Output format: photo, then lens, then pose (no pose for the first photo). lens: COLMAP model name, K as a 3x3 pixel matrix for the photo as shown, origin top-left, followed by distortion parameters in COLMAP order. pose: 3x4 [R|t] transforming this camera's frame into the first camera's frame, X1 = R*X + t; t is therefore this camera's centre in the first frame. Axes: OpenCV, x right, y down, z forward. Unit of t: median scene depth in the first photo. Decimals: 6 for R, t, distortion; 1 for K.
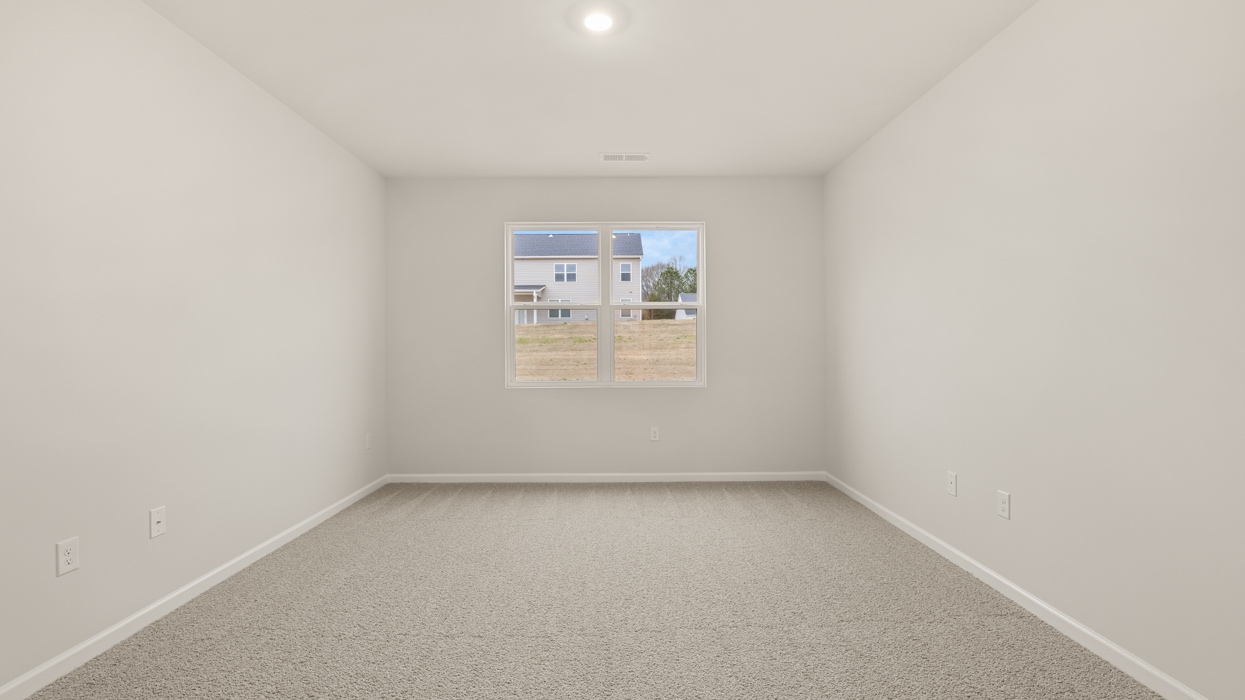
lens RADIAL K [[540.9, 0, 625.9], [0, 540.9, 347.1], [0, 0, 1]] dist [0.001416, 0.000119]
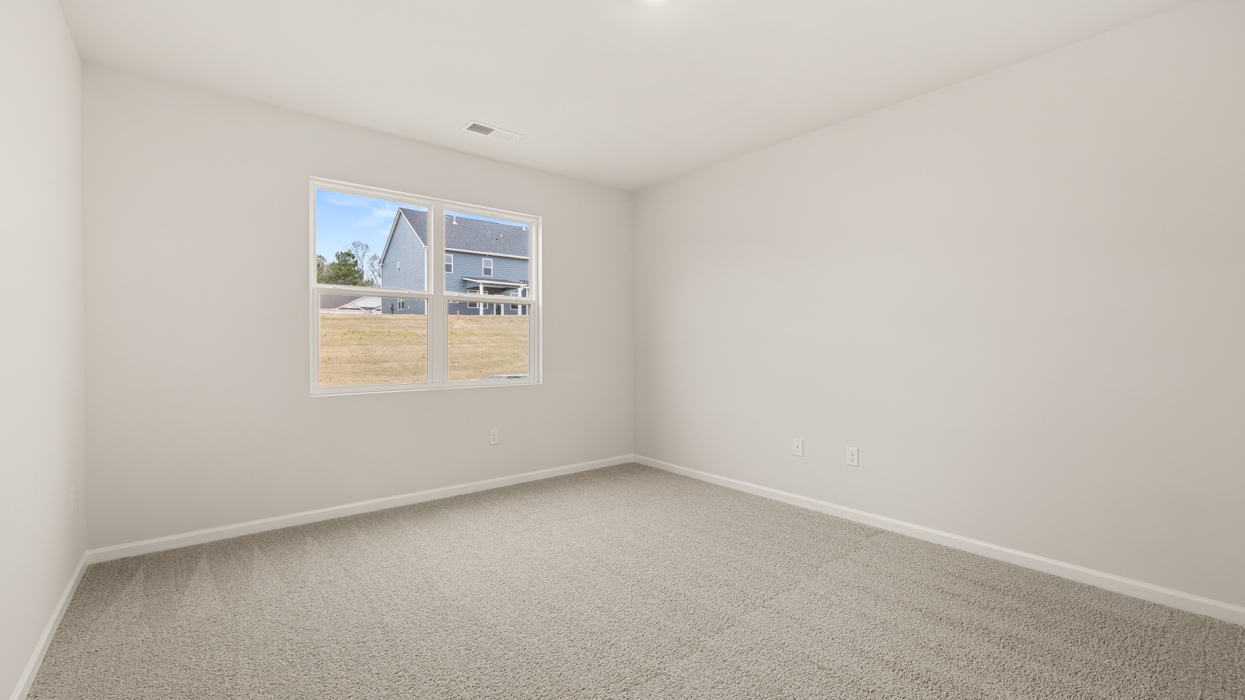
lens RADIAL K [[510.7, 0, 616.9], [0, 510.7, 347.5], [0, 0, 1]] dist [0.000663, 0.000223]
pose [[0.786845, 0.000333, 0.617151, -0.326634], [-0.004145, 0.999980, 0.004746, 0.002039], [-0.617137, -0.006293, 0.786831, 0.183149]]
